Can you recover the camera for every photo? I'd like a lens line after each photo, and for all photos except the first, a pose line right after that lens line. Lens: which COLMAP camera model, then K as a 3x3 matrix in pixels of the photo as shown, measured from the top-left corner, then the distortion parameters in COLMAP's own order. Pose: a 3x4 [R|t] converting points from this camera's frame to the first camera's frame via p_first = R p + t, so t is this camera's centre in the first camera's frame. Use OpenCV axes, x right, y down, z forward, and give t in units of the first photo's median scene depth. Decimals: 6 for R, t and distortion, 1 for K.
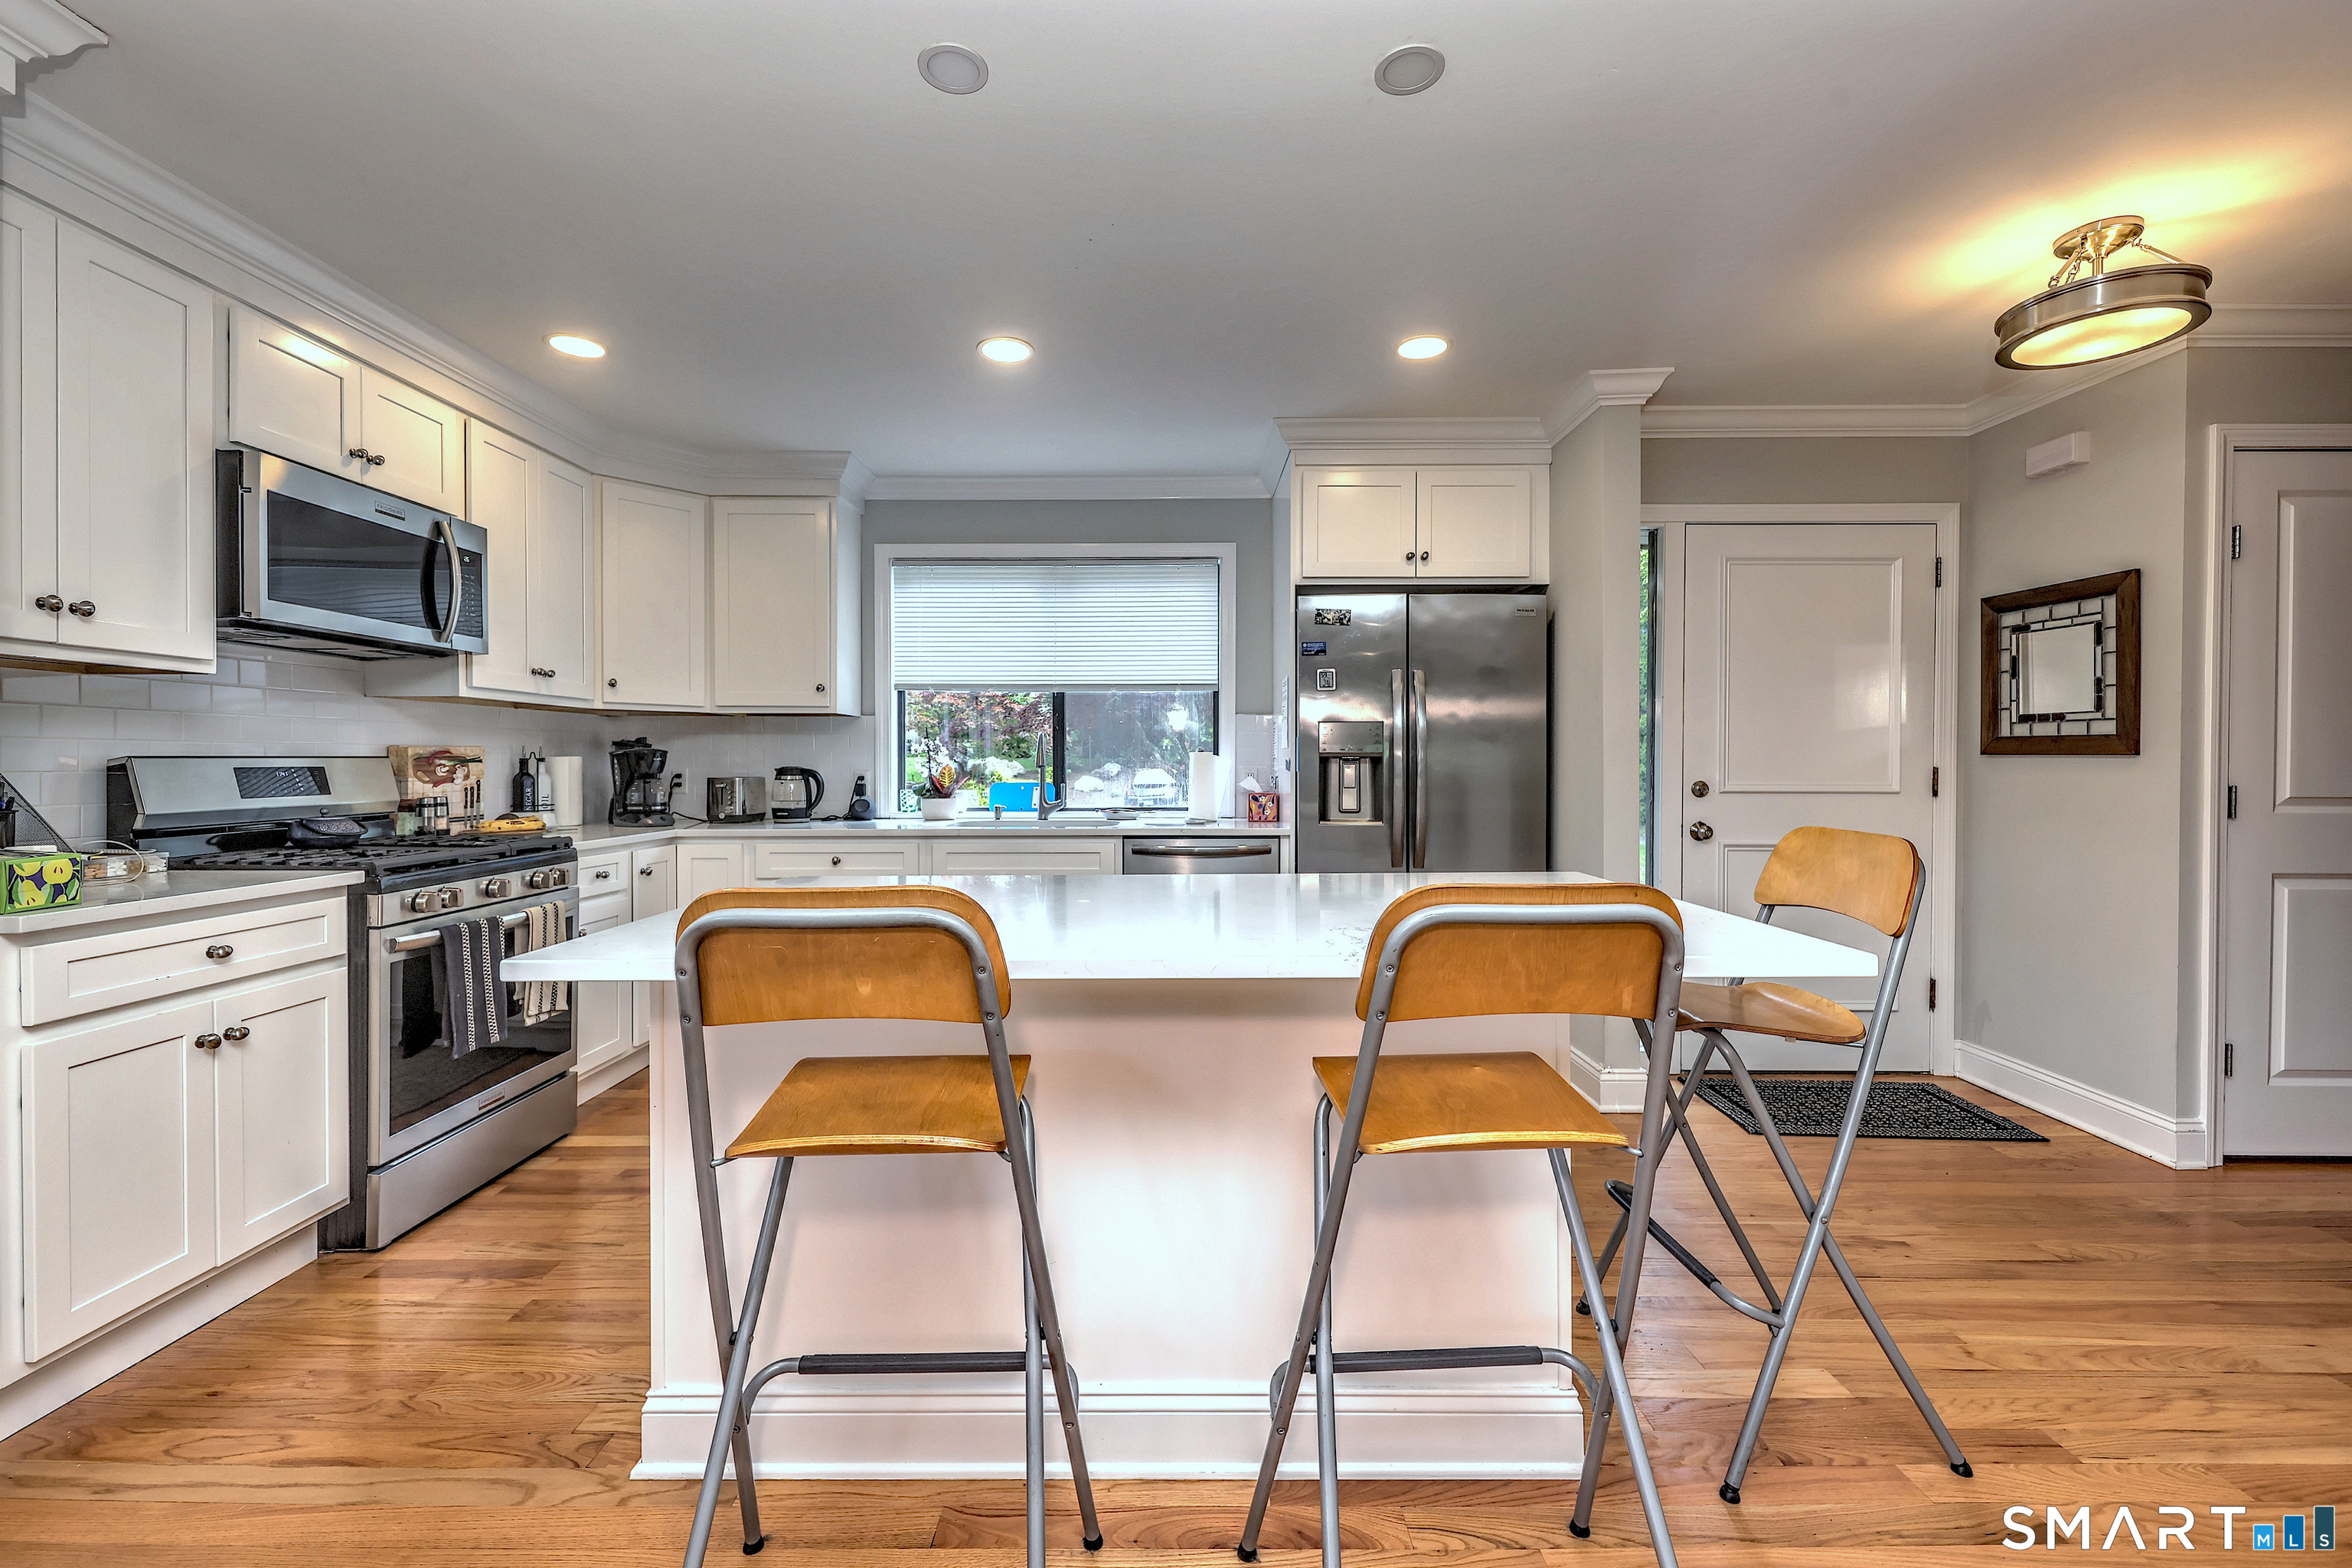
lens RADIAL K [[916.3, 0, 1176.0], [0, 916.3, 784.0], [0, 0, 1]] dist [0.001759, -0.000028]
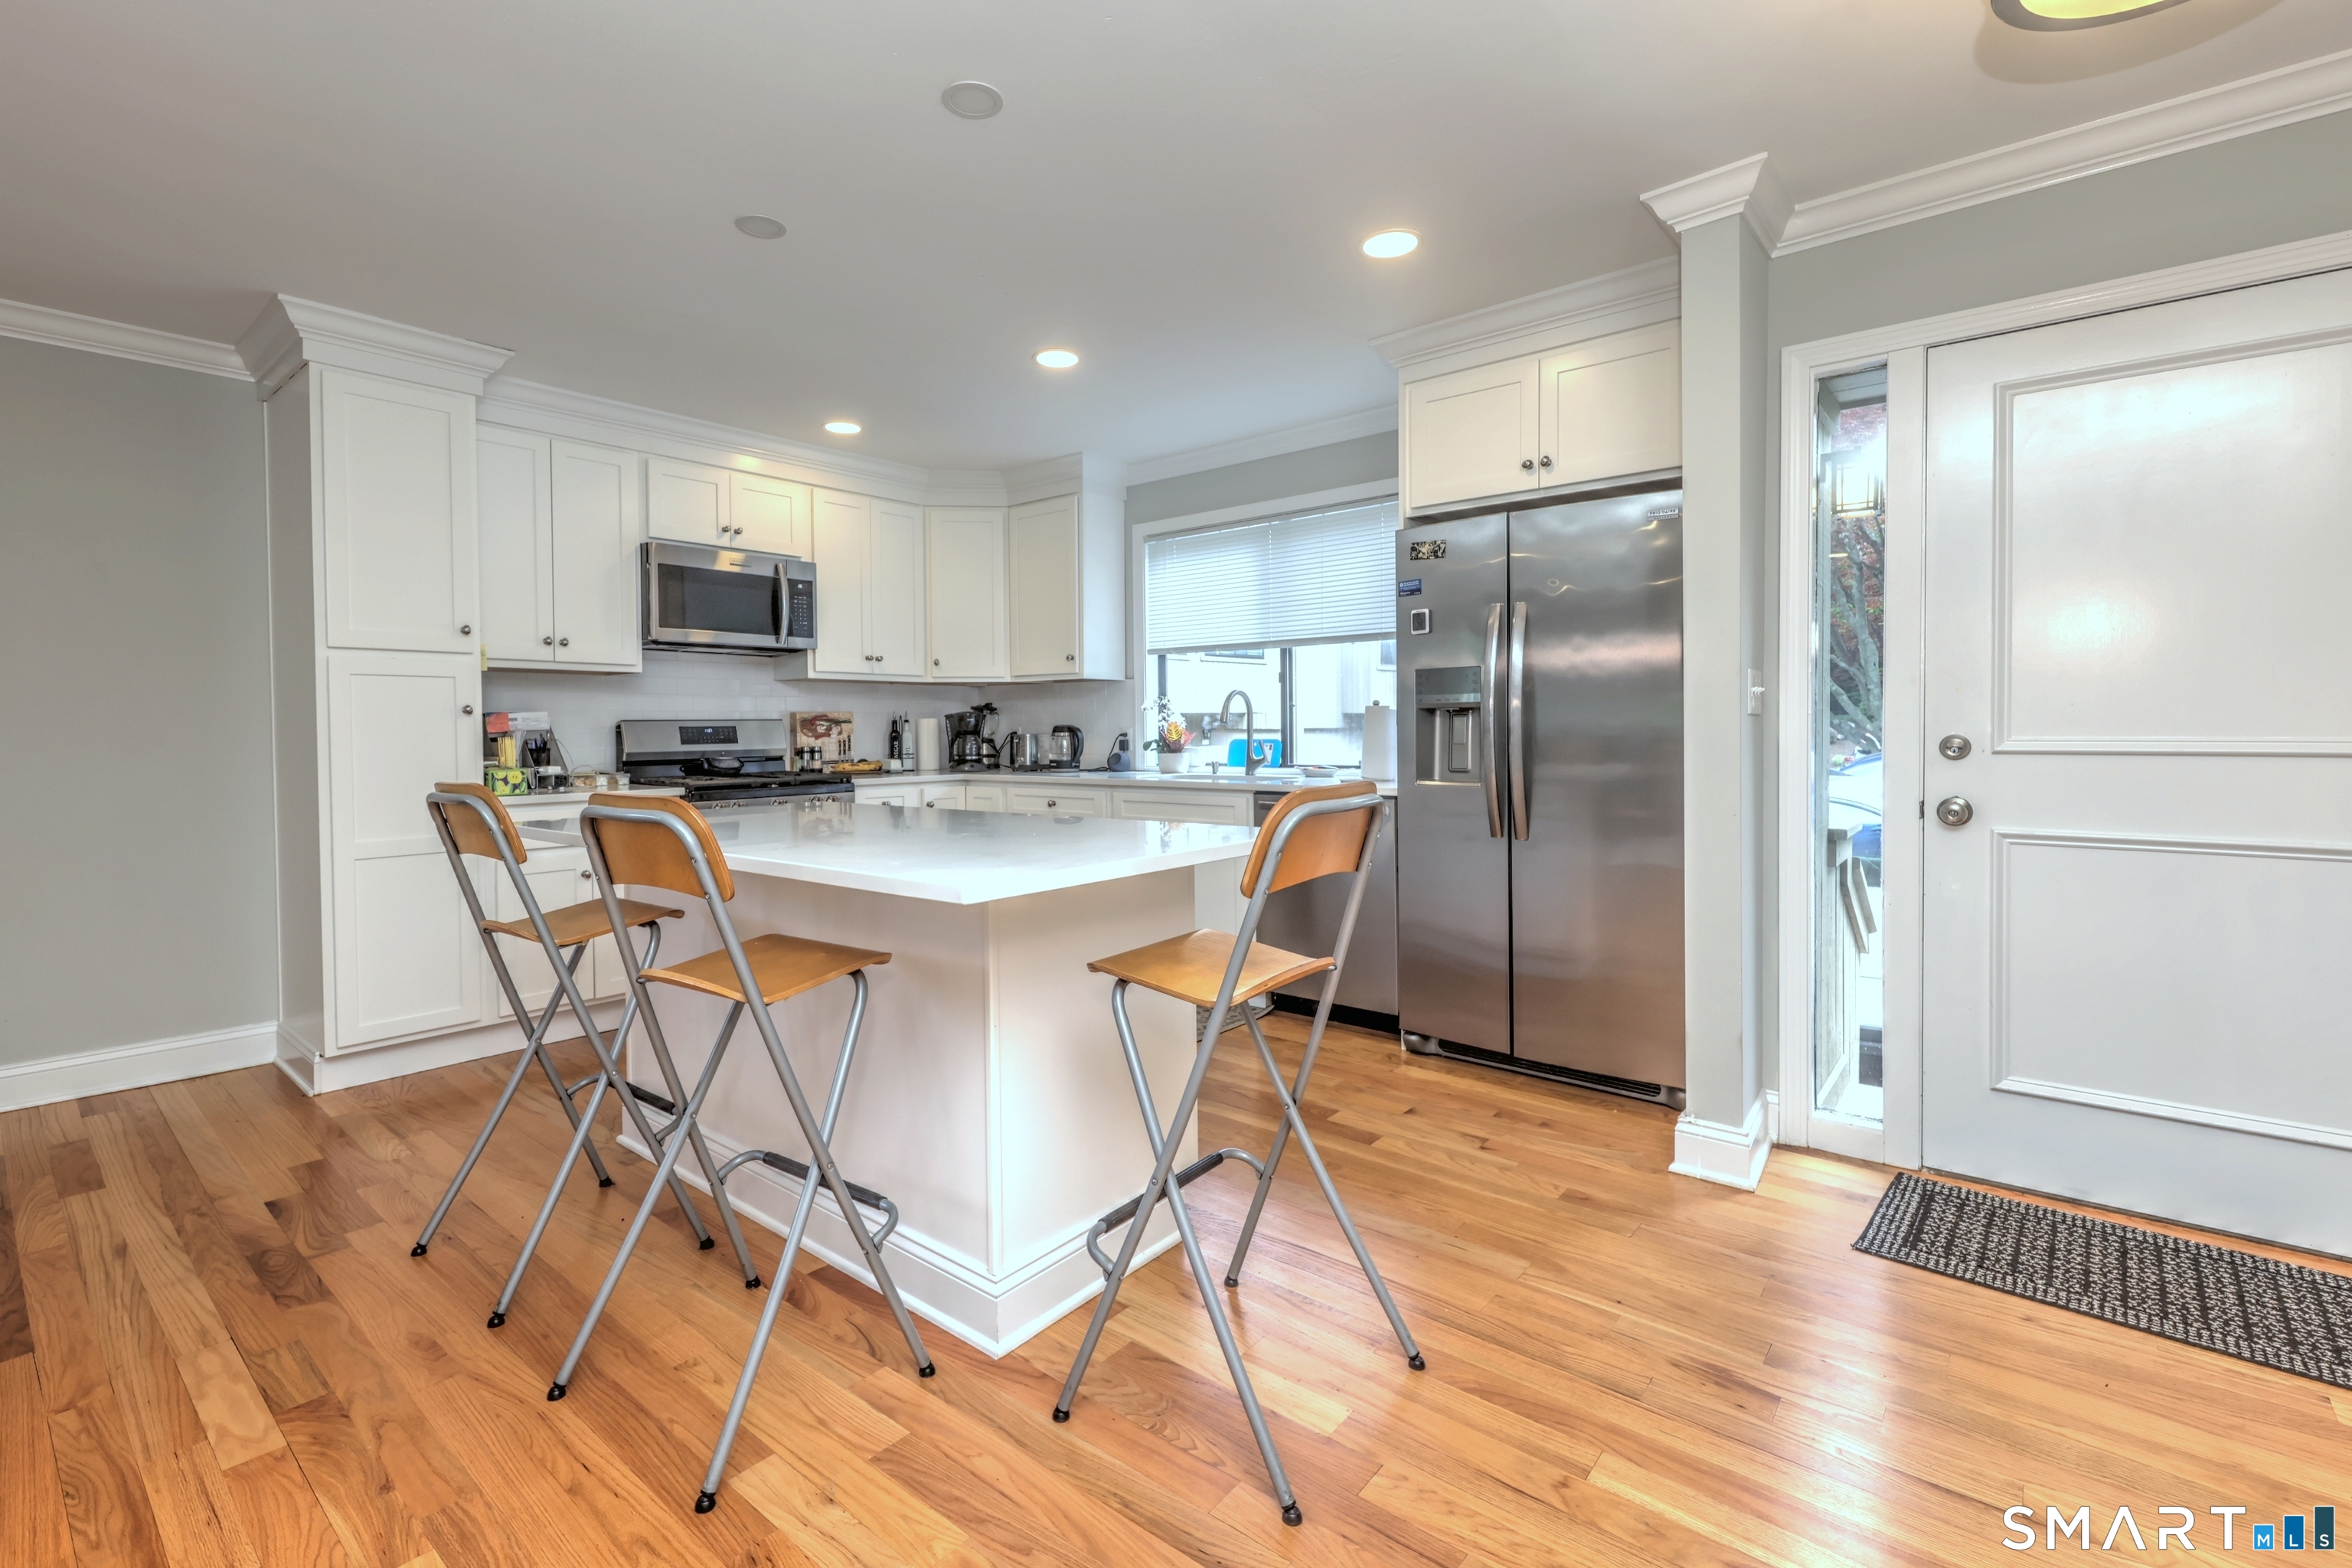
lens RADIAL K [[1007.2, 0, 1175.5], [0, 1007.2, 766.0], [0, 0, 1]] dist [0.003039, 0.000131]
pose [[0.780922, 0.017949, -0.624371, 0.626173], [-0.006218, 0.999761, 0.020964, 0.007399], [0.624598, -0.012489, 0.780846, 0.089178]]
